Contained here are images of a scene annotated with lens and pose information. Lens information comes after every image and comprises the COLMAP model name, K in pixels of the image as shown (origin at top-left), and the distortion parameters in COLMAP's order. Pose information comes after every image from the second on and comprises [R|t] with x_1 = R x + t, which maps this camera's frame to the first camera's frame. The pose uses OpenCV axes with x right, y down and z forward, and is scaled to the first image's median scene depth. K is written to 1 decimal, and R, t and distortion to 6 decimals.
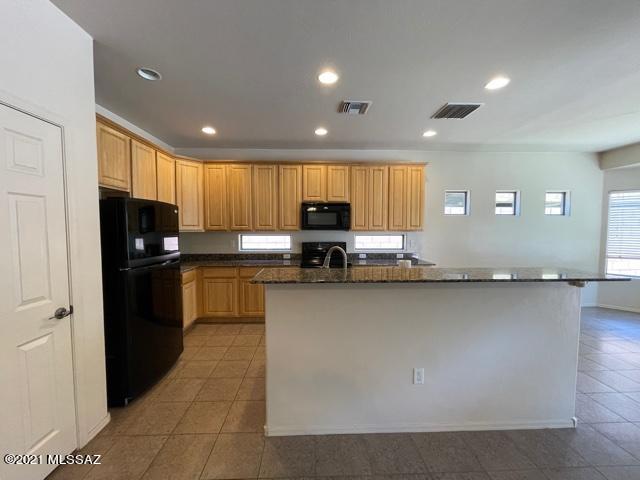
lens RADIAL K [[257.8, 0, 318.9], [0, 257.8, 239.3], [0, 0, 1]] dist [-0.000783, 0.000000]
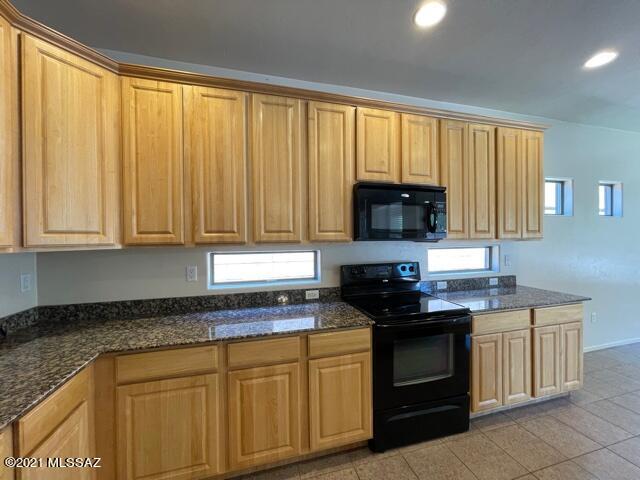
lens RADIAL K [[257.8, 0, 318.9], [0, 257.8, 239.3], [0, 0, 1]] dist [-0.000783, 0.000000]
pose [[0.973714, -0.012400, 0.227437, -0.242329], [0.021707, 0.999024, -0.038463, -0.022124], [-0.226738, 0.042389, 0.973033, 0.554330]]
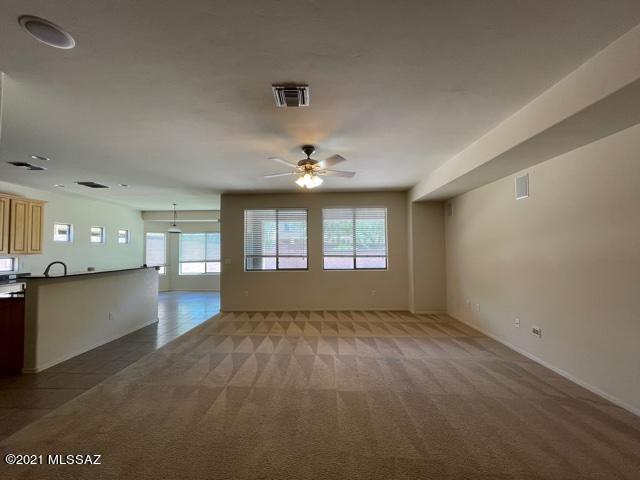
lens RADIAL K [[264.5, 0, 318.3], [0, 264.5, 236.7], [0, 0, 1]] dist [-0.000558, -0.000125]
pose [[0.060379, 0.039218, 0.997405, -0.831582], [0.055924, 0.997525, -0.042608, 0.015173], [-0.996608, 0.058352, 0.058037, -0.439345]]
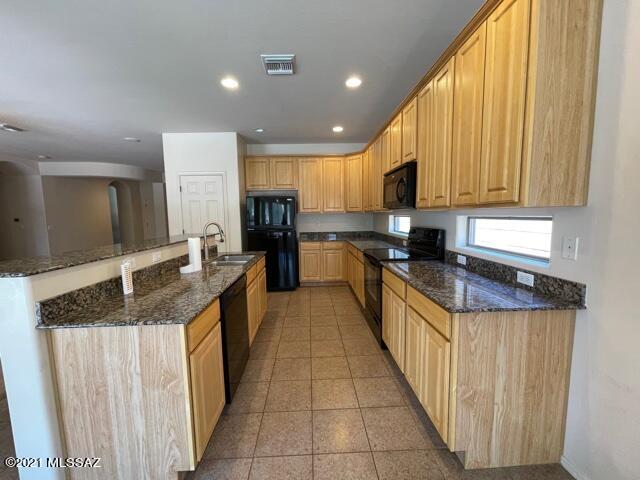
lens RADIAL K [[259.7, 0, 316.5], [0, 259.7, 239.7], [0, 0, 1]] dist [-0.000783, -0.000044]
pose [[-0.009422, 0.096518, -0.995287, 0.727145], [-0.030688, 0.994834, 0.096765, -0.014358], [0.999485, 0.031456, -0.006412, 0.792282]]
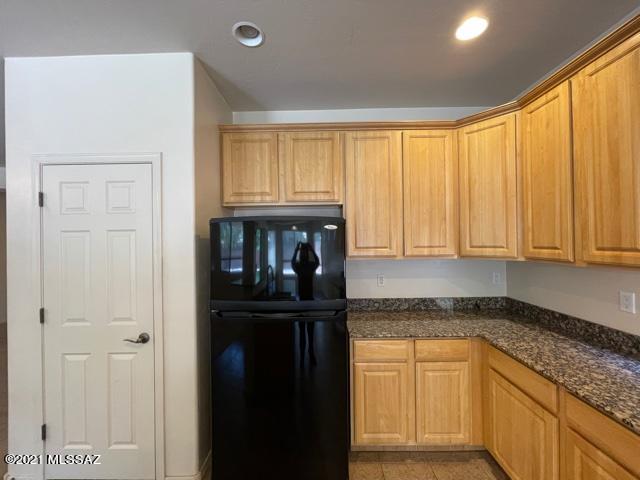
lens RADIAL K [[257.8, 0, 318.9], [0, 257.8, 239.3], [0, 0, 1]] dist [-0.000783, 0.000000]
pose [[-0.045499, -0.006322, -0.998944, 0.009789], [-0.033153, 0.999439, -0.004816, -0.052383], [0.998414, 0.032899, -0.045683, 0.667010]]
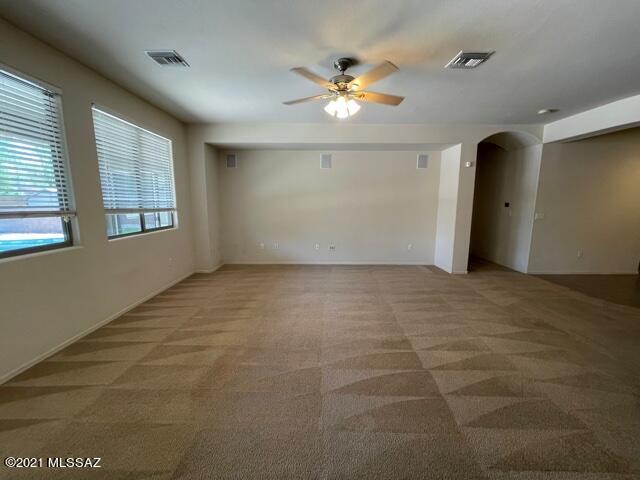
lens RADIAL K [[257.8, 0, 318.9], [0, 257.8, 239.3], [0, 0, 1]] dist [-0.000783, 0.000000]
pose [[-0.999075, -0.010996, 0.041572, 0.058791], [-0.002872, 0.981656, 0.190638, 0.001176], [-0.042906, 0.190343, -0.980780, 0.319813]]
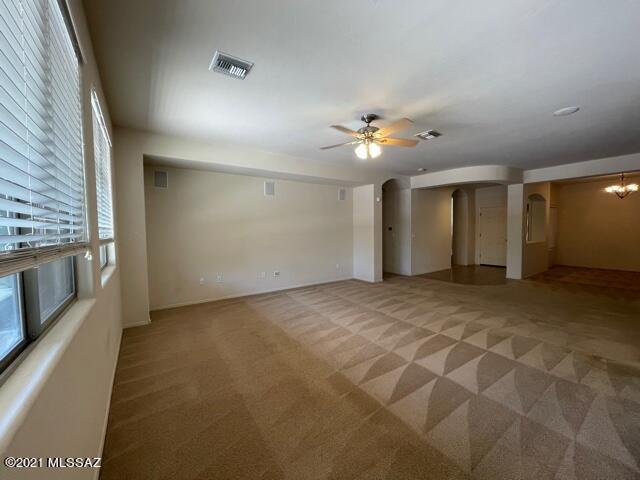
lens RADIAL K [[257.8, 0, 318.9], [0, 257.8, 239.3], [0, 0, 1]] dist [-0.000783, 0.000000]
pose [[-0.842543, 0.029853, -0.537801, 0.600384], [-0.014054, 0.996904, 0.077356, 0.015495], [0.538446, 0.072734, -0.839515, 0.230440]]
